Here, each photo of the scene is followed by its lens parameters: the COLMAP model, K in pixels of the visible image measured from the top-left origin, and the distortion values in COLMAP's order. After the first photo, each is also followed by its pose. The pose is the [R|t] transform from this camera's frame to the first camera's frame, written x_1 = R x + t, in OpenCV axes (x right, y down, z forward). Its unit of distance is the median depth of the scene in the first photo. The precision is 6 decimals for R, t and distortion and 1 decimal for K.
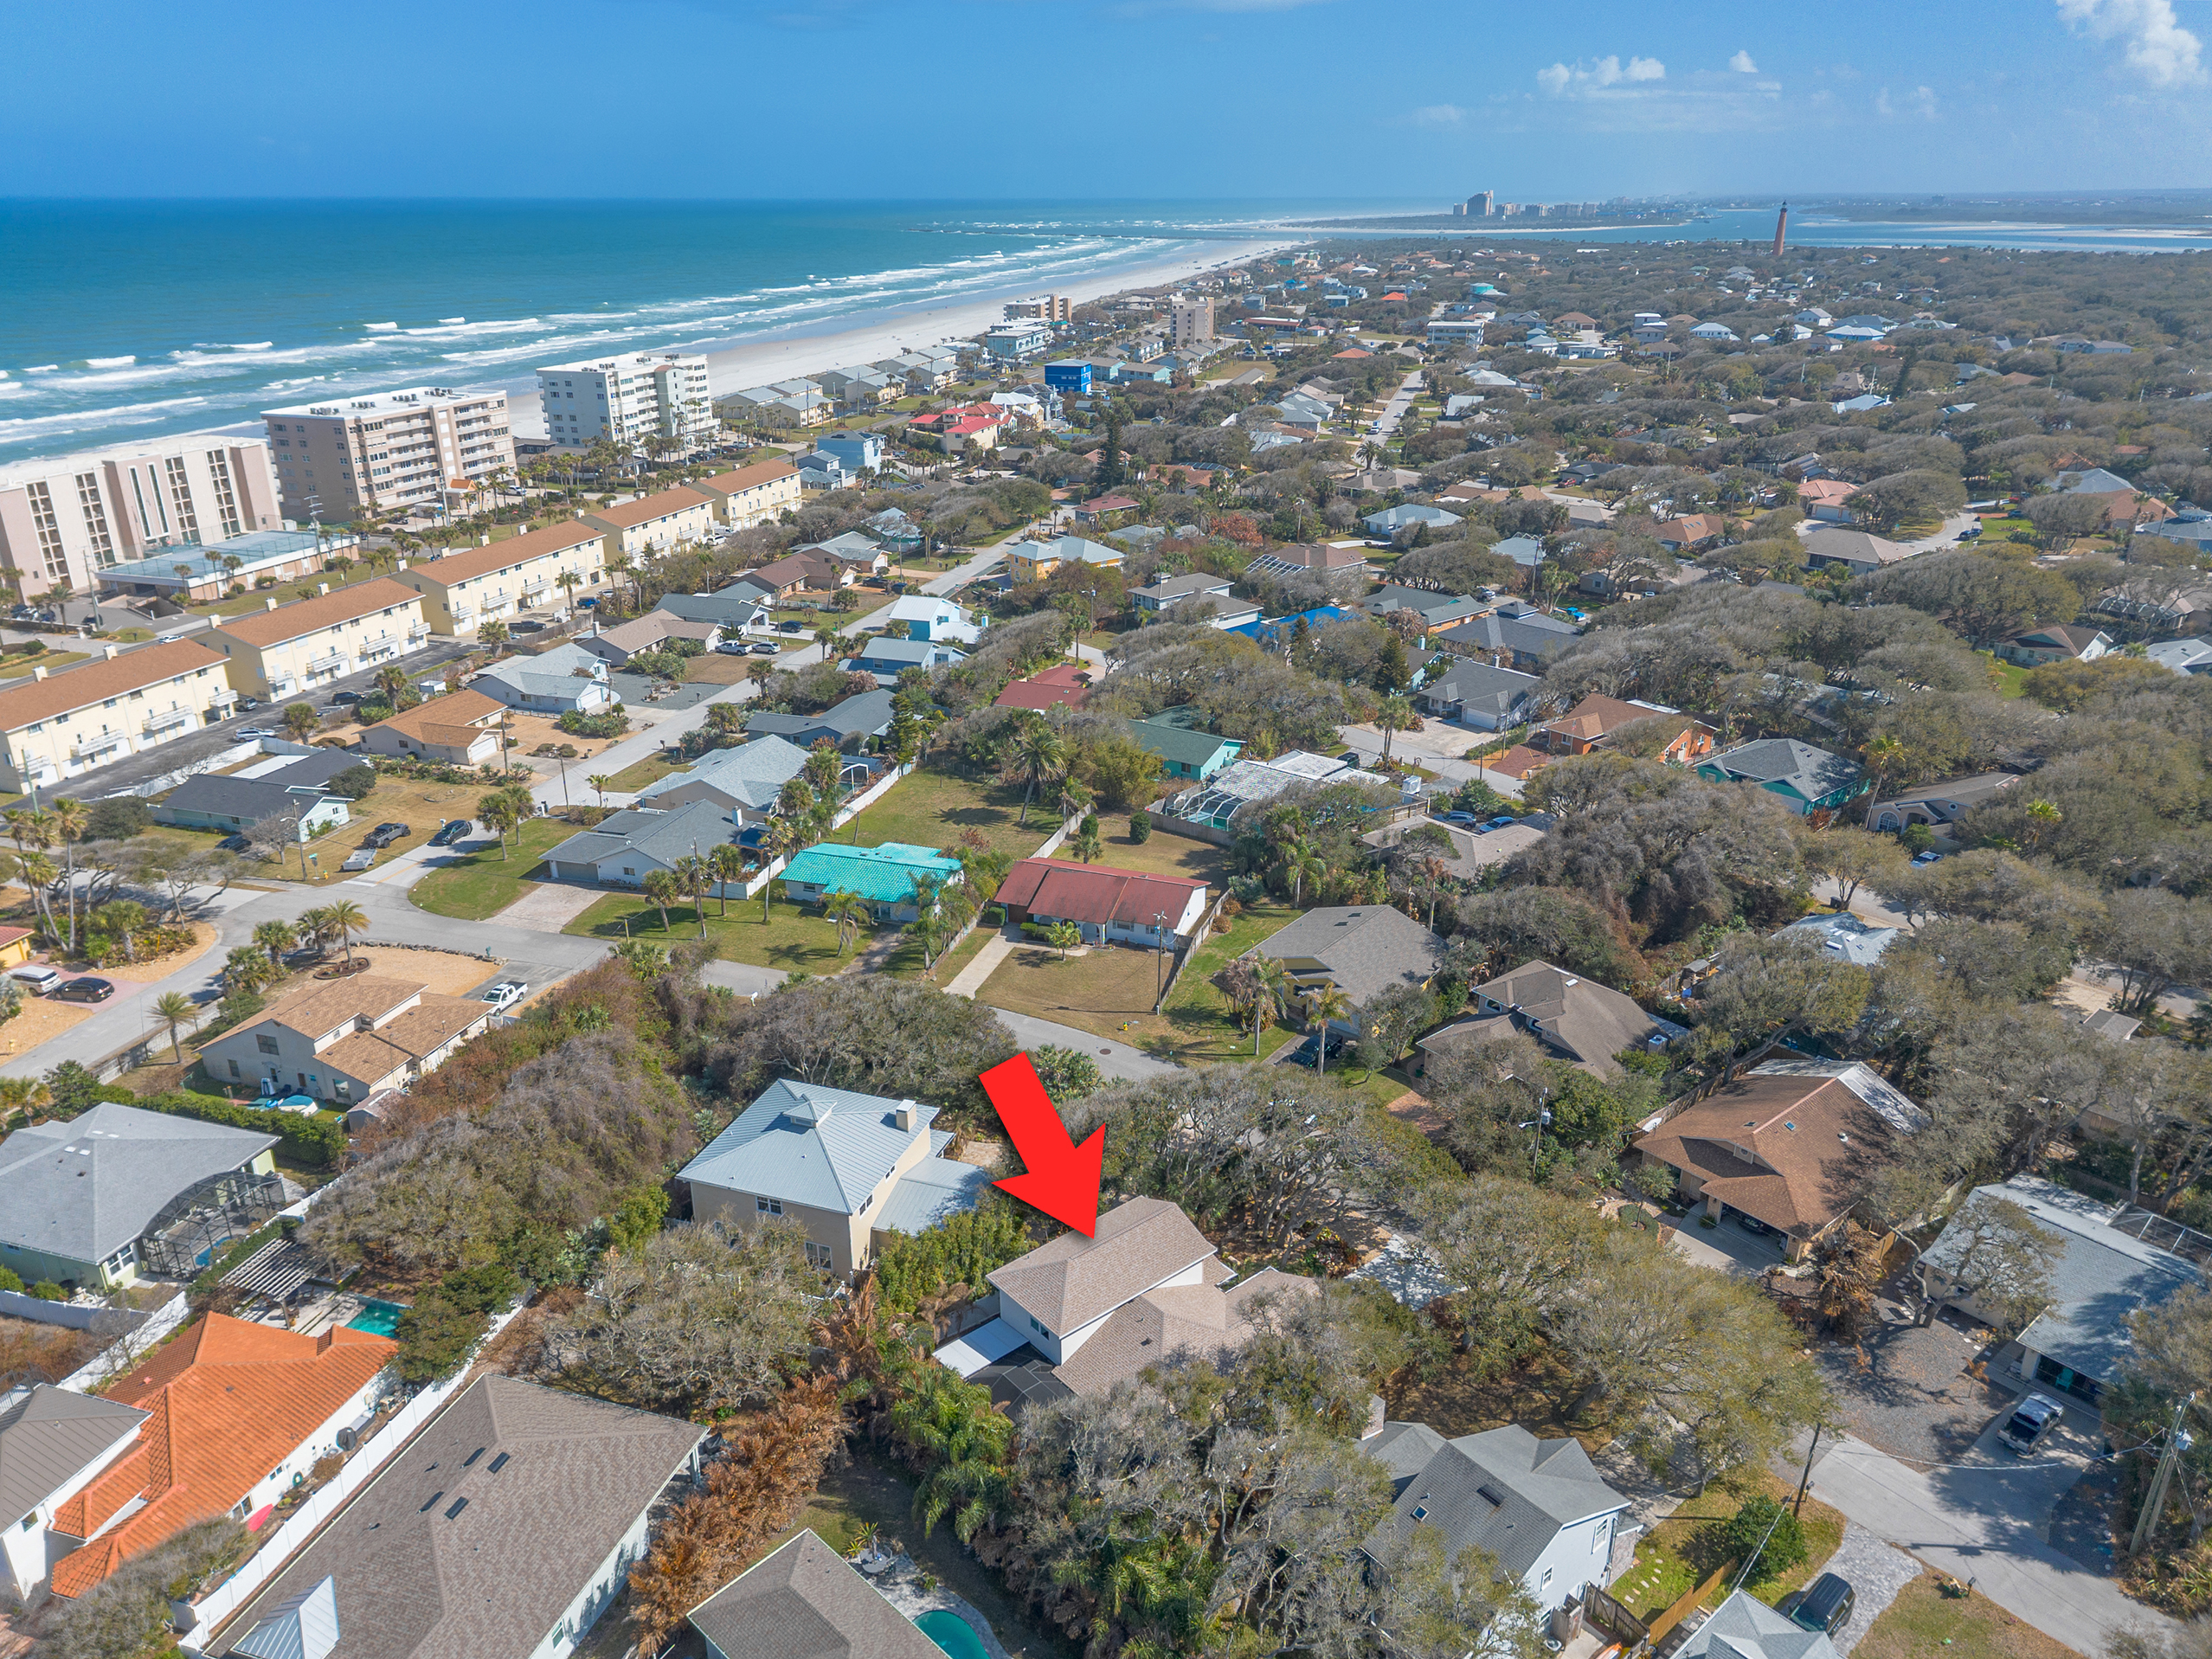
lens RADIAL K [[1549.3, 0, 1094.6], [0, 1549.3, 840.1], [0, 0, 1]] dist [0.052908, -0.057409]
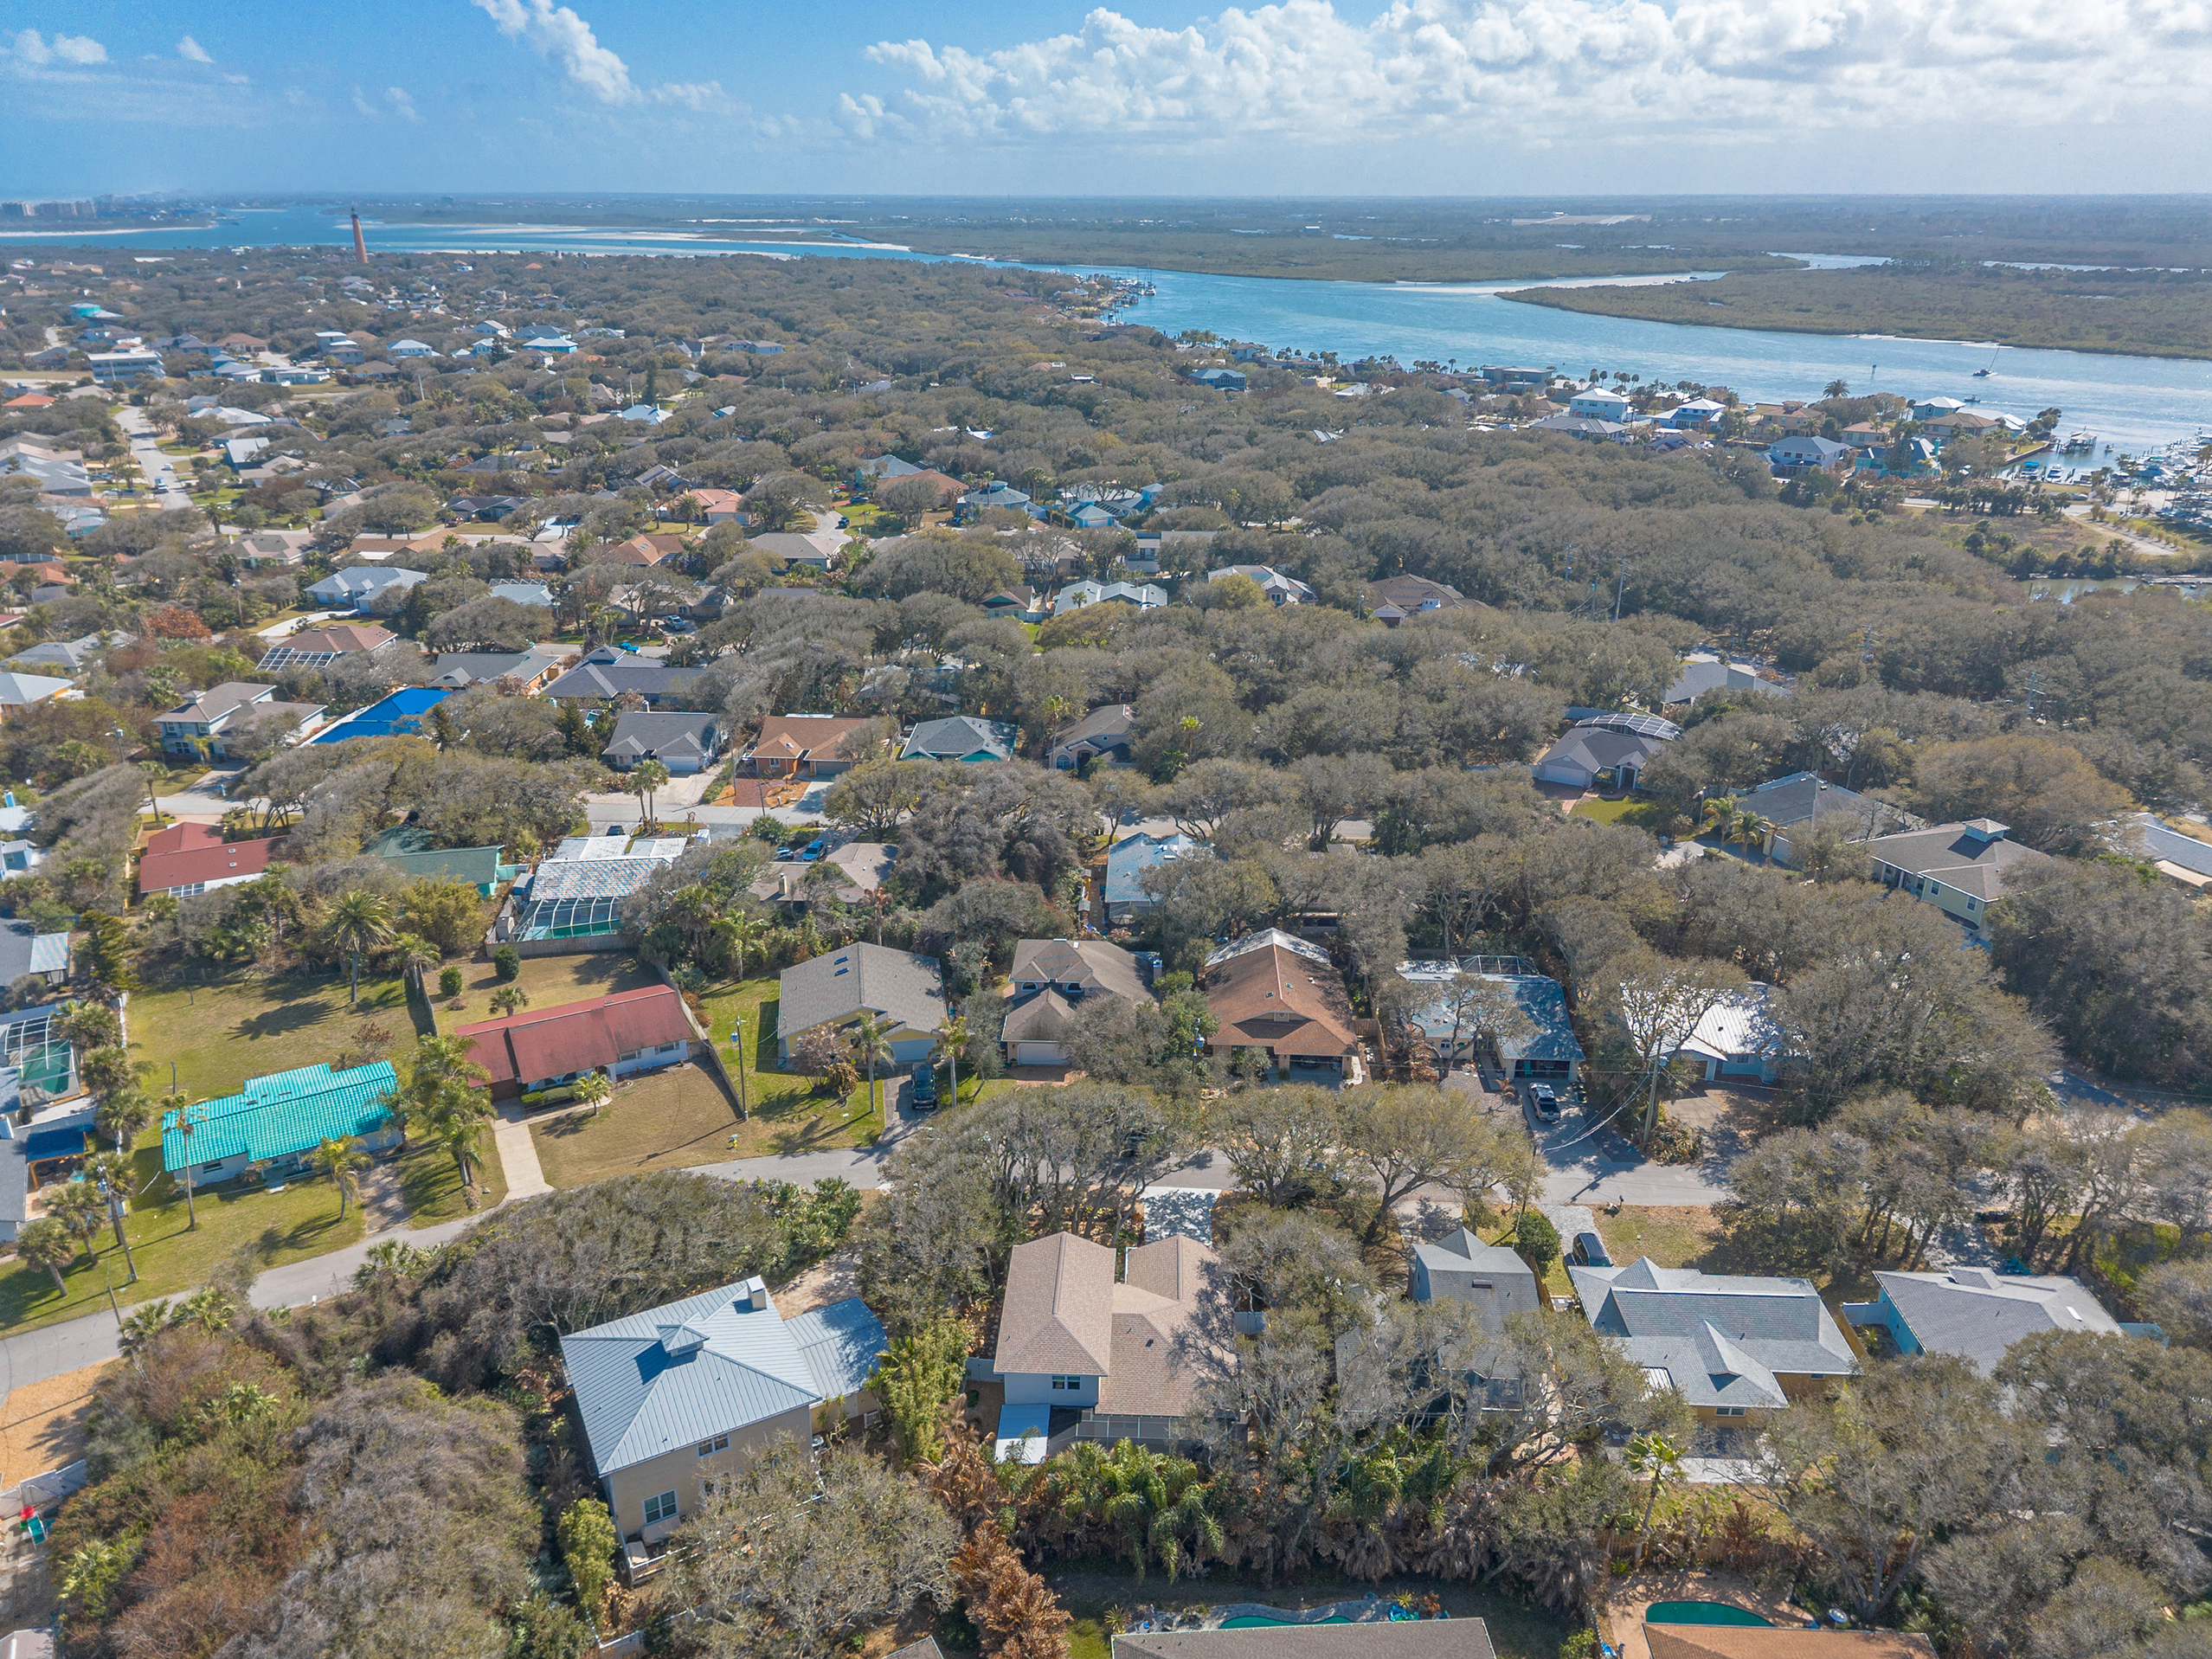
lens RADIAL K [[1587.8, 0, 1115.6], [0, 1587.8, 799.8], [0, 0, 1]] dist [0.043043, -0.027597]
pose [[0.663821, -0.254394, 0.703296, -0.251051], [0.274730, 0.957572, 0.087060, -0.056310], [-0.695604, 0.135424, 0.705546, 0.060126]]
